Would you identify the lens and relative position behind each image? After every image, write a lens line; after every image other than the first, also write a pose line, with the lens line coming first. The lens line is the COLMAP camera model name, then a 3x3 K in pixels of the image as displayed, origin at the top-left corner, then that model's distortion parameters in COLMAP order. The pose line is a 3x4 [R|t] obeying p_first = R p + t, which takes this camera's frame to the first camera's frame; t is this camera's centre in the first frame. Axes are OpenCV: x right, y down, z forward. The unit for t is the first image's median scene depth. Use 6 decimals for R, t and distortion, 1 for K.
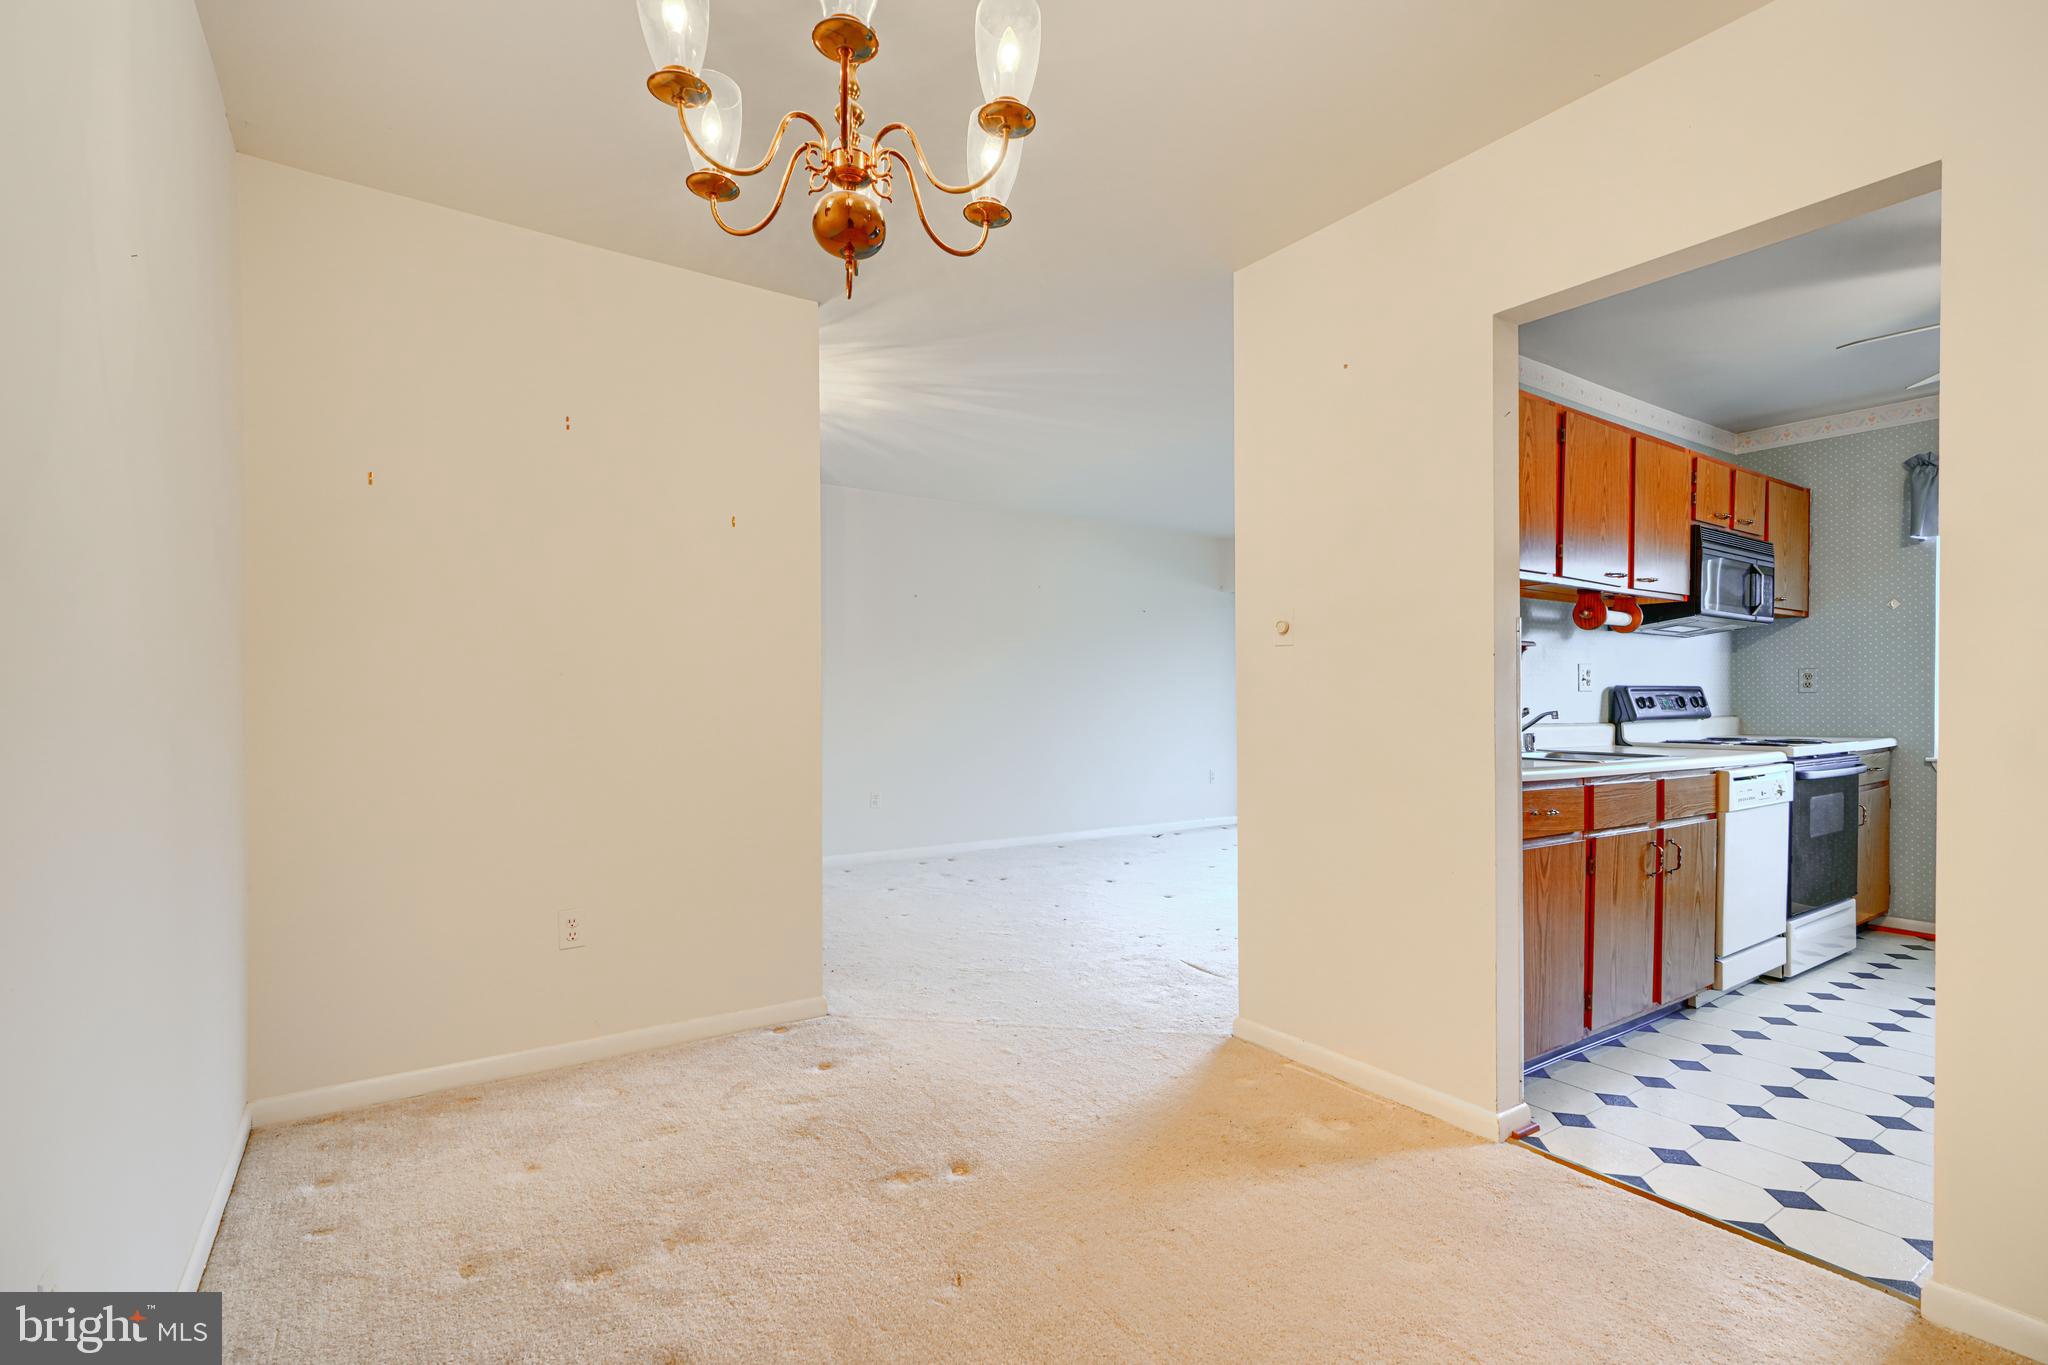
lens RADIAL K [[934.1, 0, 1024.2], [0, 934.1, 706.5], [0, 0, 1]] dist [0.001113, -0.004015]
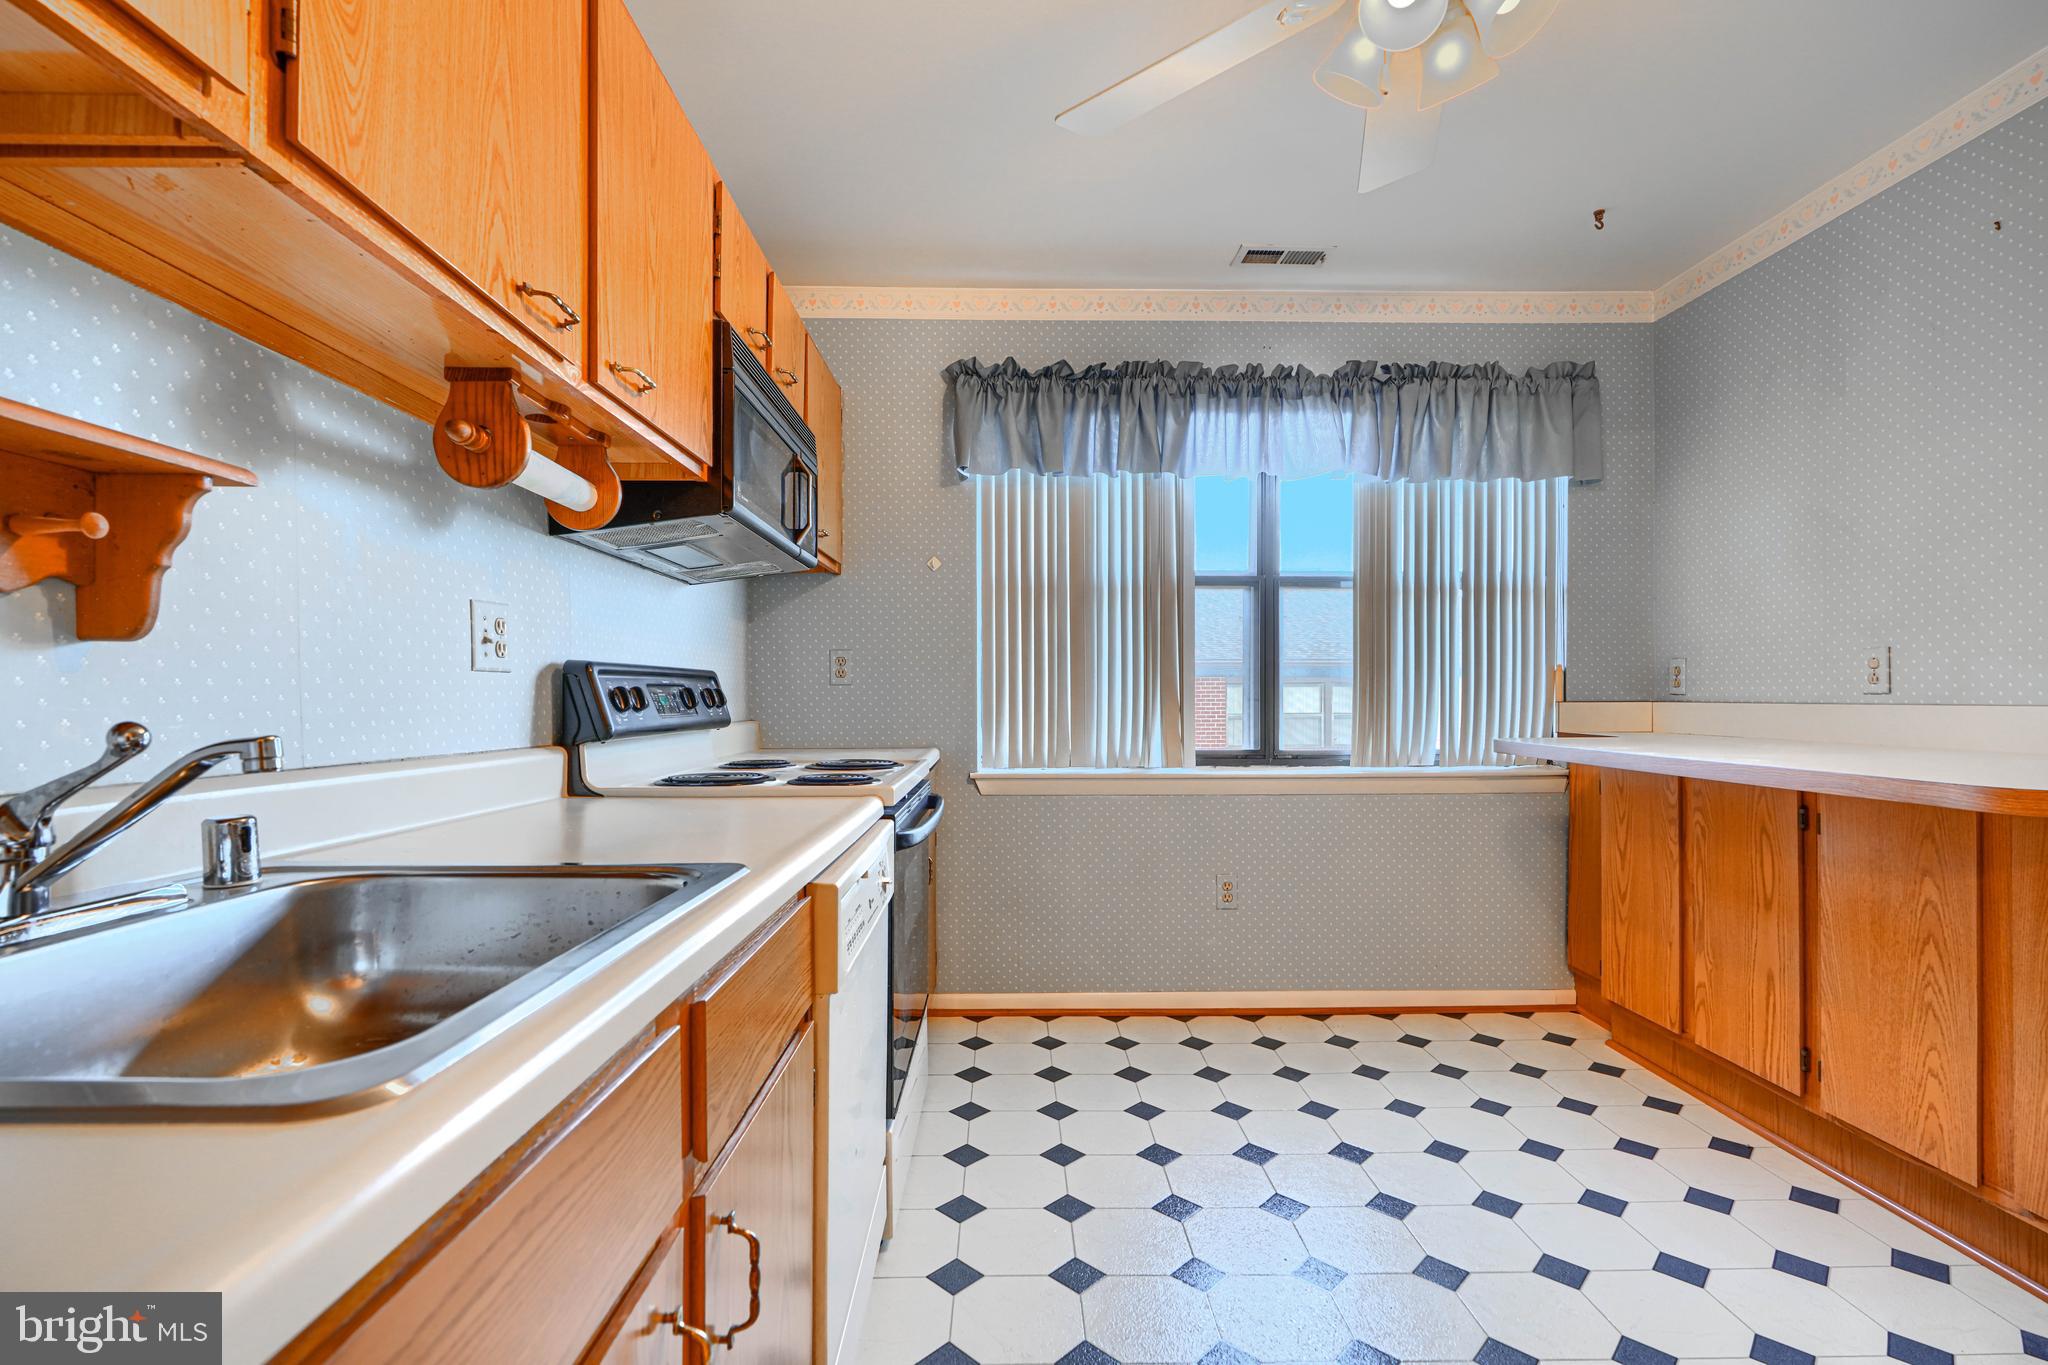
lens RADIAL K [[934.1, 0, 1024.2], [0, 934.1, 706.5], [0, 0, 1]] dist [0.001113, -0.004015]
pose [[0.546234, -0.009218, 0.837582, 0.379537], [0.010461, 0.999937, 0.004182, -0.000413], [-0.837567, 0.006477, 0.546296, 0.575002]]
